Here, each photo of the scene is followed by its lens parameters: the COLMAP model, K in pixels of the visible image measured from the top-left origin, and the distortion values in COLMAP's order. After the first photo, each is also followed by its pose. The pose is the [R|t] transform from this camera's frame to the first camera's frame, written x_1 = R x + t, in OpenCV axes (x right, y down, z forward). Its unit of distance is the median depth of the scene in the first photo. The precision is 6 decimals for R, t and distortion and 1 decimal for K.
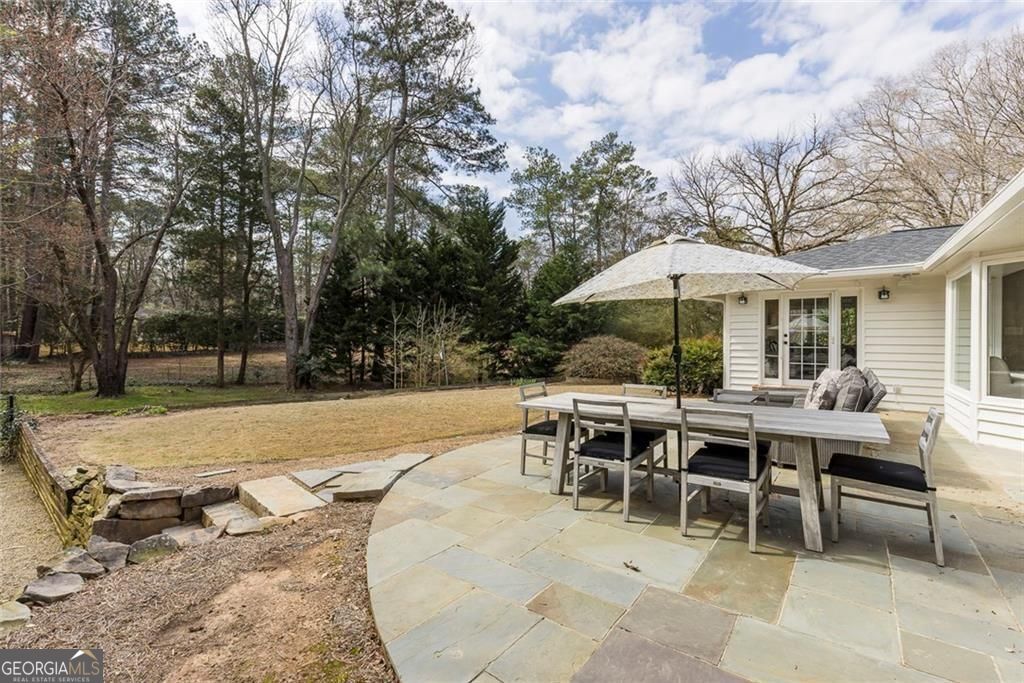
lens RADIAL K [[451.6, 0, 511.4], [0, 451.6, 336.2], [0, 0, 1]] dist [0.002620, 0.000108]
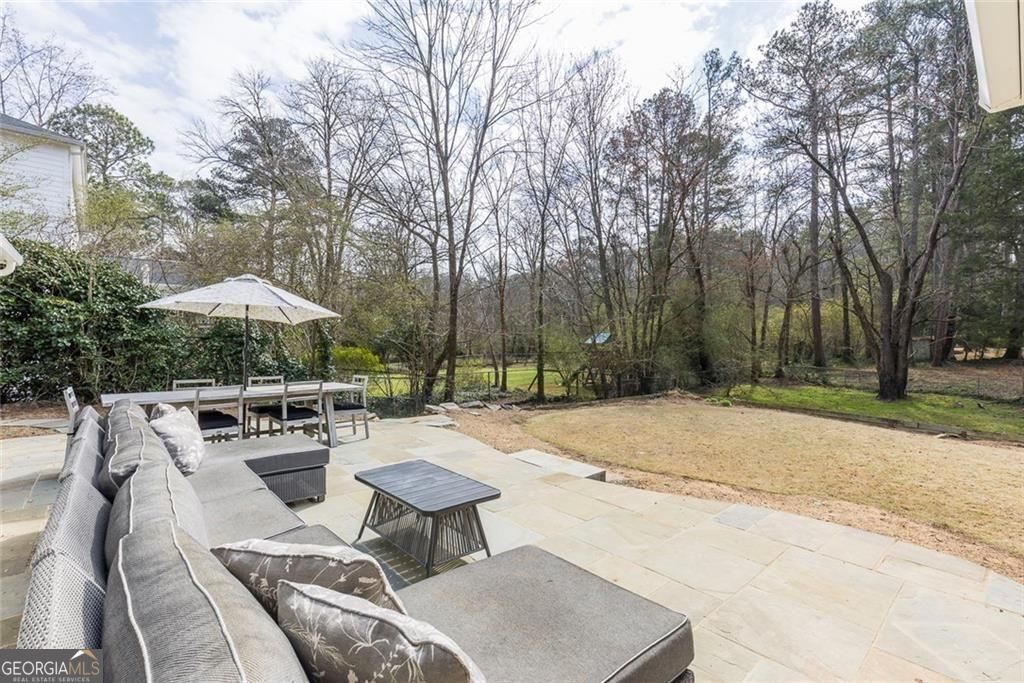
lens RADIAL K [[457.4, 0, 515.7], [0, 457.4, 339.3], [0, 0, 1]] dist [0.001347, -0.000001]
pose [[-0.190609, -0.004461, -0.981656, 0.222489], [0.004994, 0.999972, -0.005514, 0.000059], [0.981653, -0.005954, -0.190581, 0.297978]]
